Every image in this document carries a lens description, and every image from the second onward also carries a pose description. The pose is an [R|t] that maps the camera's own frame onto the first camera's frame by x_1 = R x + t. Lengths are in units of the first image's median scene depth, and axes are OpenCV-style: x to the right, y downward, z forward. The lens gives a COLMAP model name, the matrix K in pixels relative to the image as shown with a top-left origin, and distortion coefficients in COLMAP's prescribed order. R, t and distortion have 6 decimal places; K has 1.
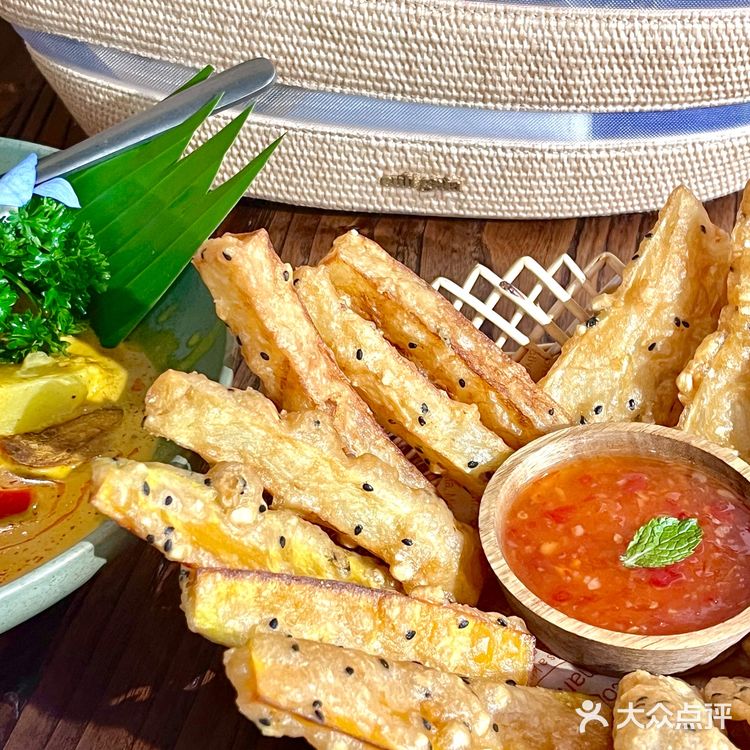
lens RADIAL K [[1582.0, 0, 375.6], [0, 1582.0, 356.3], [0, 0, 1]] dist [0.106395, 0.000000]
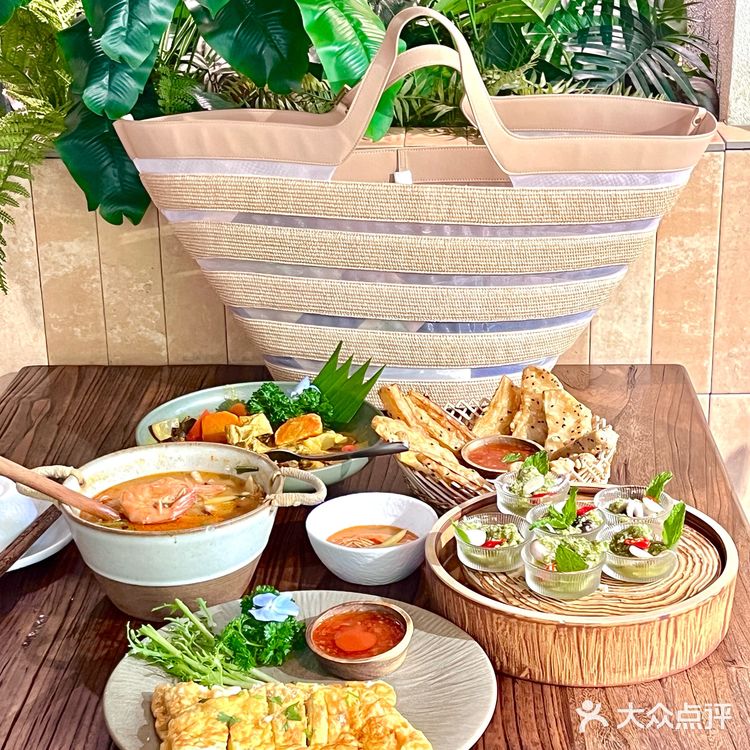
lens RADIAL K [[1582.0, 0, 379.3], [0, 1582.0, 372.6], [0, 0, 1]] dist [0.106395, 0.000000]
pose [[0.988355, -0.045265, 0.145278, -0.627941], [0.087165, 0.950985, -0.296699, 0.966197], [-0.124727, 0.305907, 0.943856, -2.409181]]
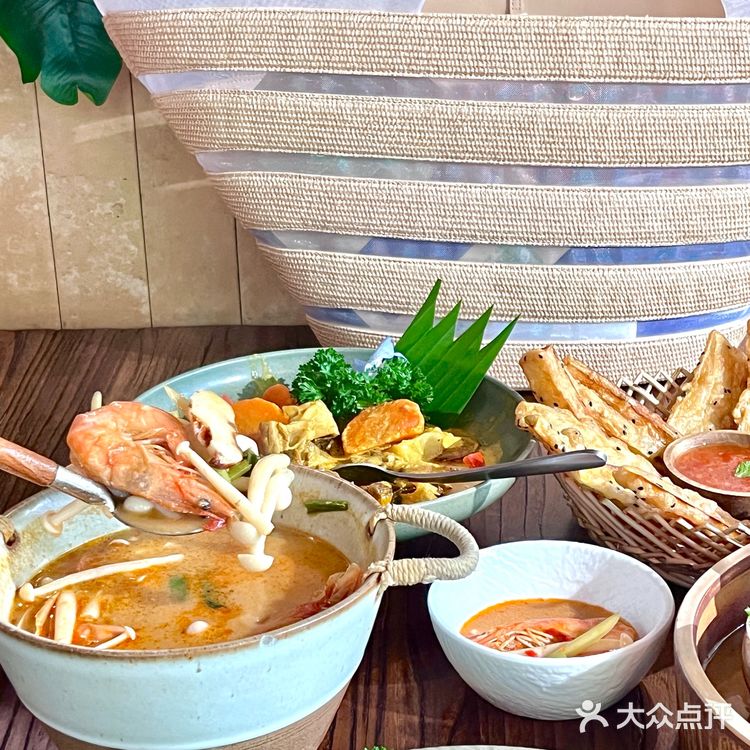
lens RADIAL K [[1582.0, 0, 368.6], [0, 1582.0, 377.8], [0, 0, 1]] dist [0.106395, 0.000000]
pose [[0.984529, -0.065924, 0.162345, -0.653695], [0.109355, 0.955110, -0.275329, 0.524207], [-0.136907, 0.288823, 0.947543, -0.975958]]
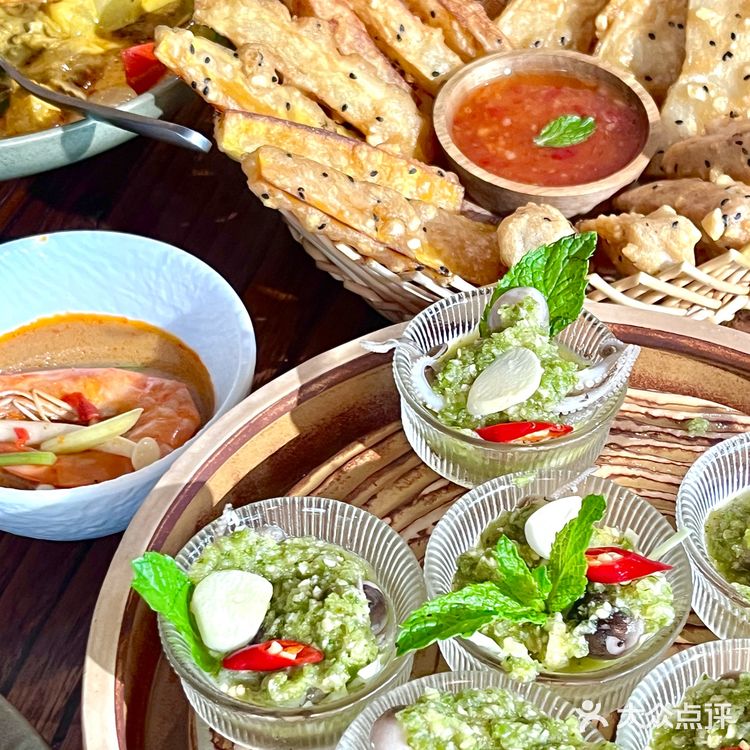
lens RADIAL K [[1582.0, 0, 380.6], [0, 1582.0, 391.8], [0, 0, 1]] dist [0.106395, 0.000000]
pose [[0.997809, 0.061894, -0.023363, 0.065589], [-0.057381, 0.985446, 0.160012, 0.125890], [0.032927, -0.158321, 0.986839, -0.389029]]
